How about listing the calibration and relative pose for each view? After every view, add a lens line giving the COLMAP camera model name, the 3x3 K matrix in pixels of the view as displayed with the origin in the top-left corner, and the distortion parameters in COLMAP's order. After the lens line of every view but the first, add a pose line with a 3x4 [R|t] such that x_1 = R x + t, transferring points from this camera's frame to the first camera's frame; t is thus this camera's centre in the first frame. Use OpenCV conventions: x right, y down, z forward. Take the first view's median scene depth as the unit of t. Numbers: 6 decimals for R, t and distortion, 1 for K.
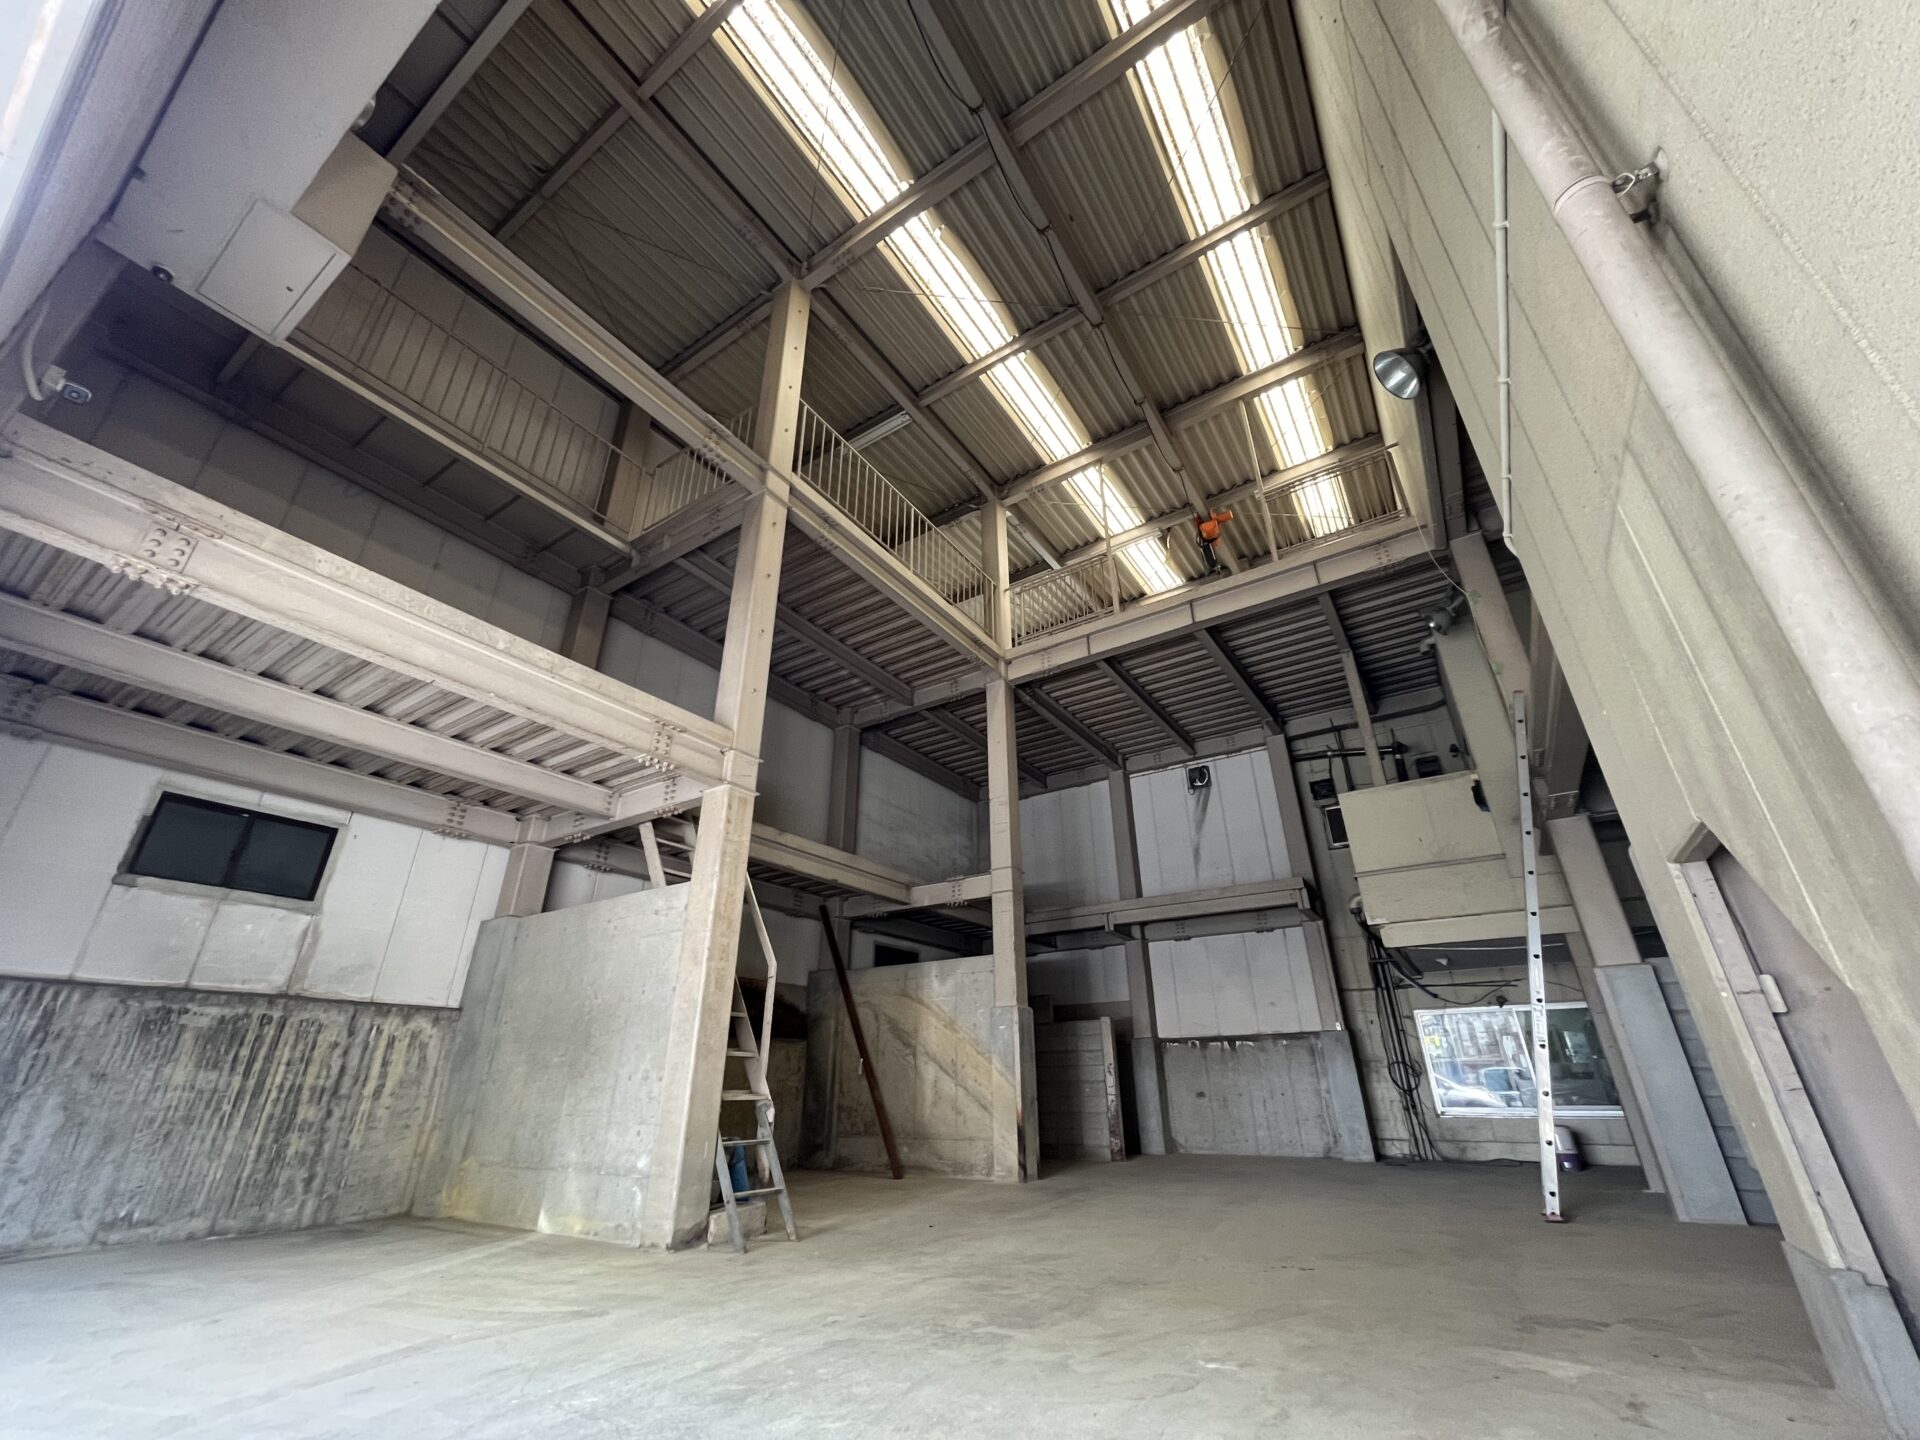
lens RADIAL K [[769.7, 0, 957.8], [0, 769.7, 721.7], [0, 0, 1]] dist [-0.003131, -0.000207]
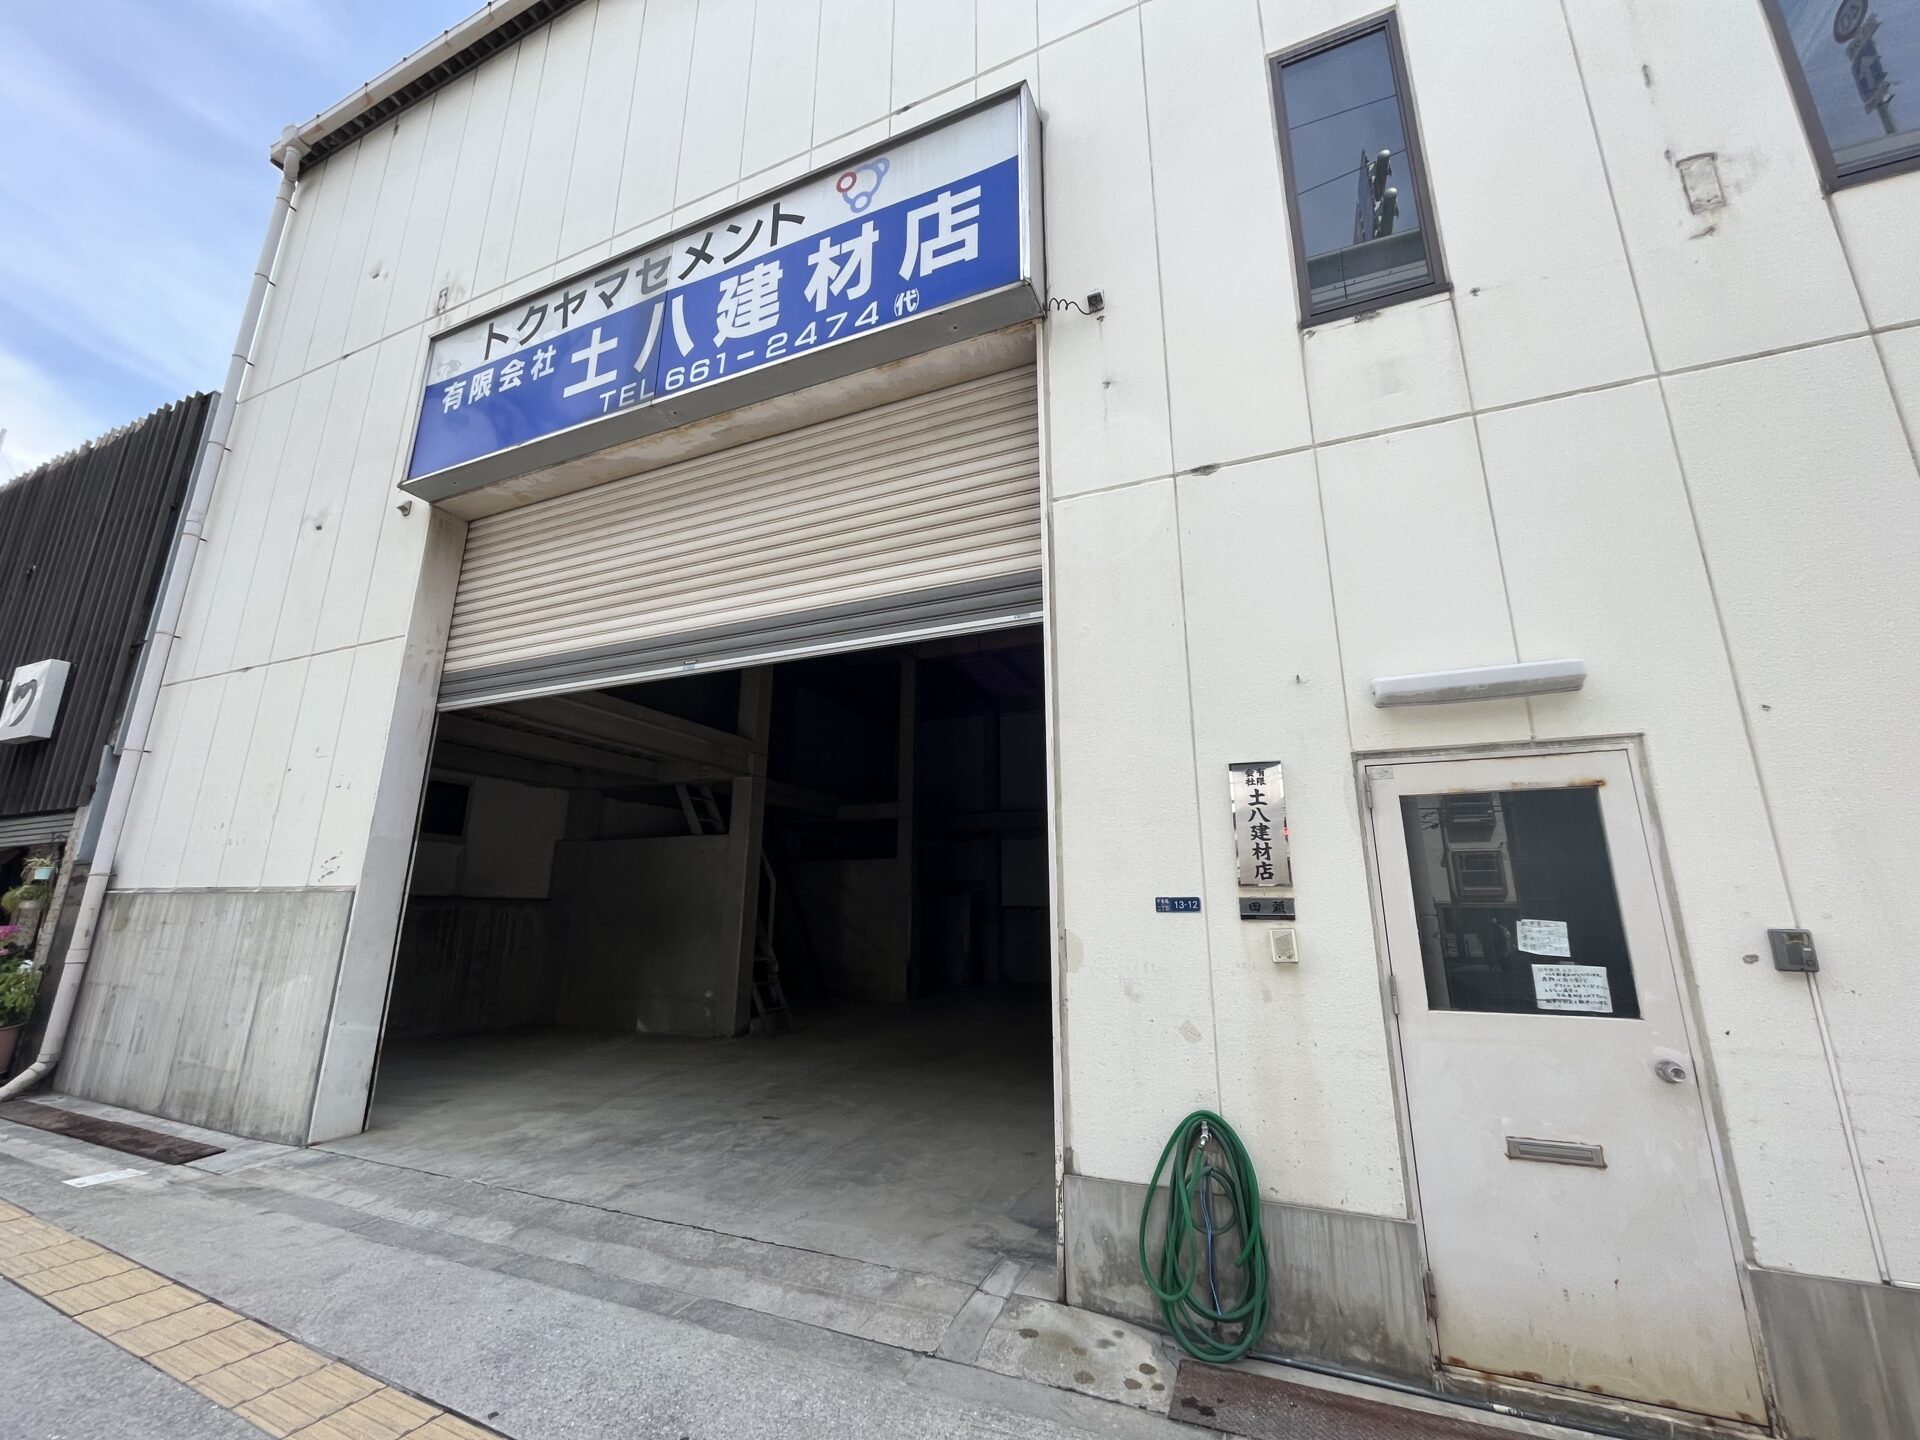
lens RADIAL K [[769.7, 0, 960.5], [0, 769.7, 718.3], [0, 0, 1]] dist [-0.003131, -0.000207]
pose [[0.983988, 0.056182, 0.169151, -0.146376], [-0.087989, 0.978436, 0.186871, -0.367684], [-0.155004, -0.198762, 0.967712, -0.578837]]
